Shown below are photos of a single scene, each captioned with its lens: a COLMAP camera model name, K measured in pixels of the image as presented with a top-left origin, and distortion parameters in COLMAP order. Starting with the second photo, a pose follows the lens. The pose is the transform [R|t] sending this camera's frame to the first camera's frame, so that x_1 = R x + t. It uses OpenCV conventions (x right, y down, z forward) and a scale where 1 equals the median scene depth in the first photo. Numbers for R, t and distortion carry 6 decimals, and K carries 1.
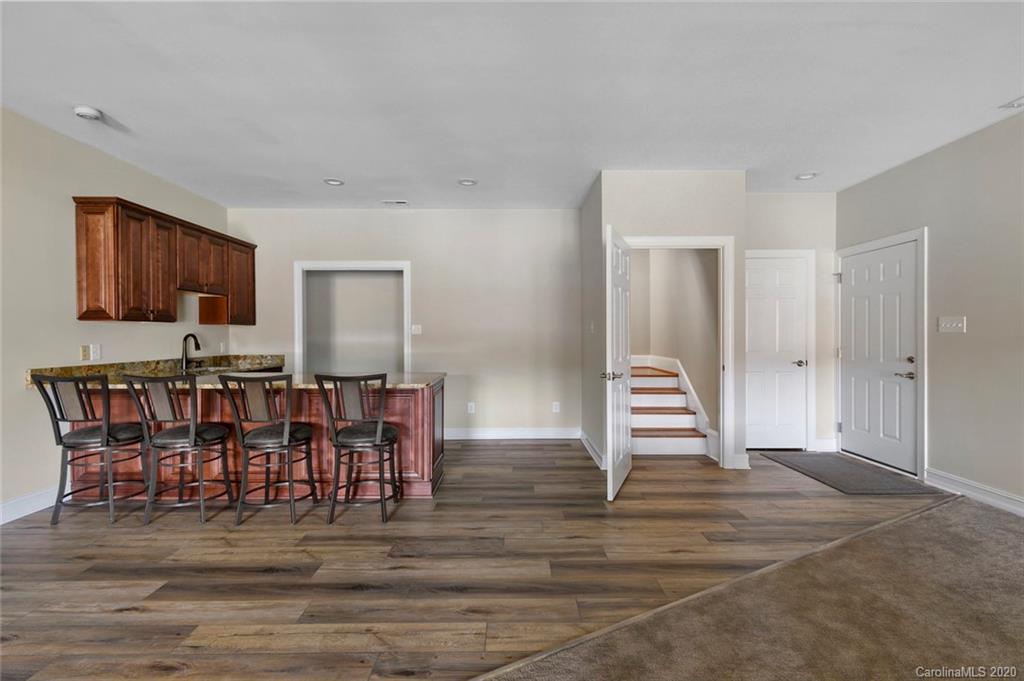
lens RADIAL K [[458.8, 0, 513.2], [0, 458.8, 337.9], [0, 0, 1]] dist [-0.000646, -0.000196]
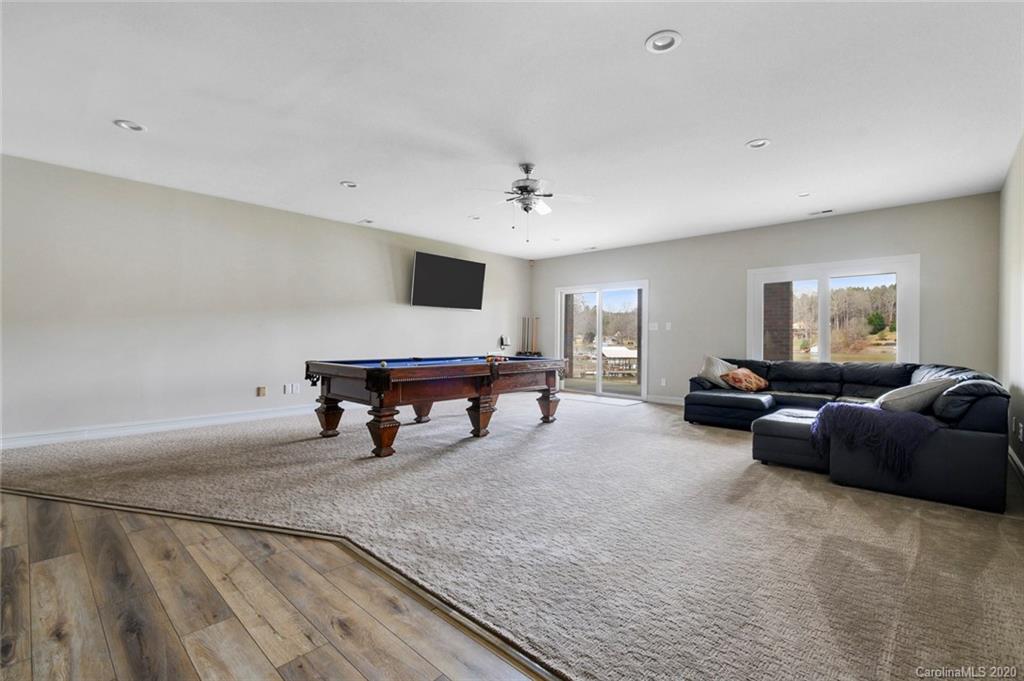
lens RADIAL K [[458.8, 0, 513.2], [0, 458.8, 337.9], [0, 0, 1]] dist [-0.000646, -0.000196]
pose [[-0.726934, -0.005595, 0.686685, -0.938703], [-0.002719, 0.999982, 0.005270, 0.047011], [-0.686702, 0.001964, -0.726936, 0.808752]]
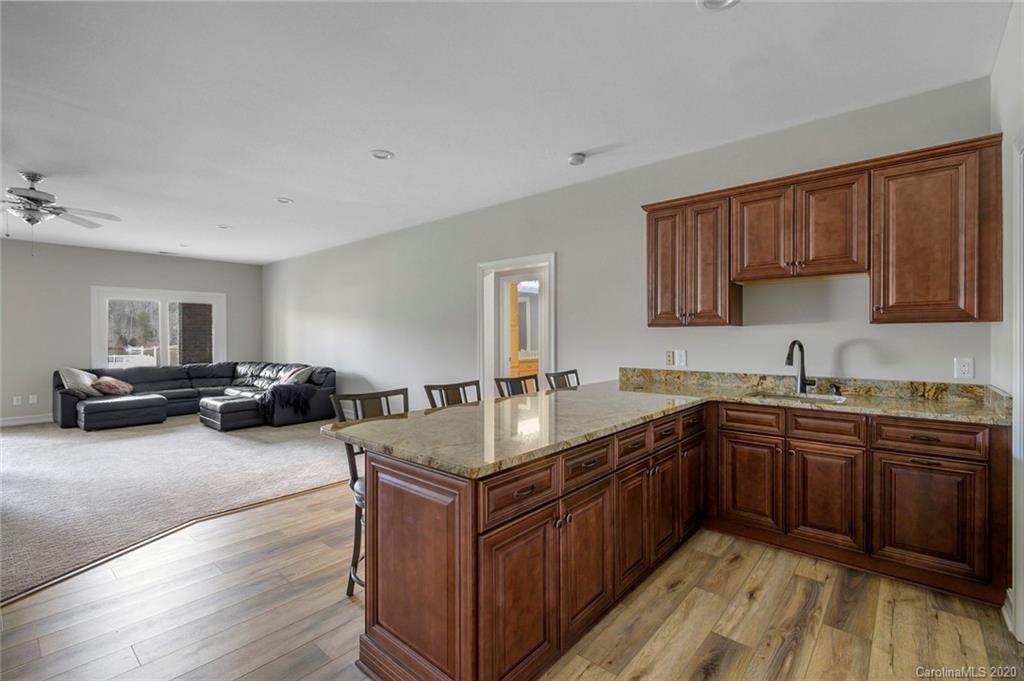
lens RADIAL K [[458.8, 0, 513.2], [0, 458.8, 337.9], [0, 0, 1]] dist [-0.000646, -0.000196]
pose [[-0.655170, 0.005524, -0.755461, 0.110967], [-0.001968, 0.999957, 0.009018, -0.026084], [0.755479, 0.007395, -0.655131, 1.653480]]
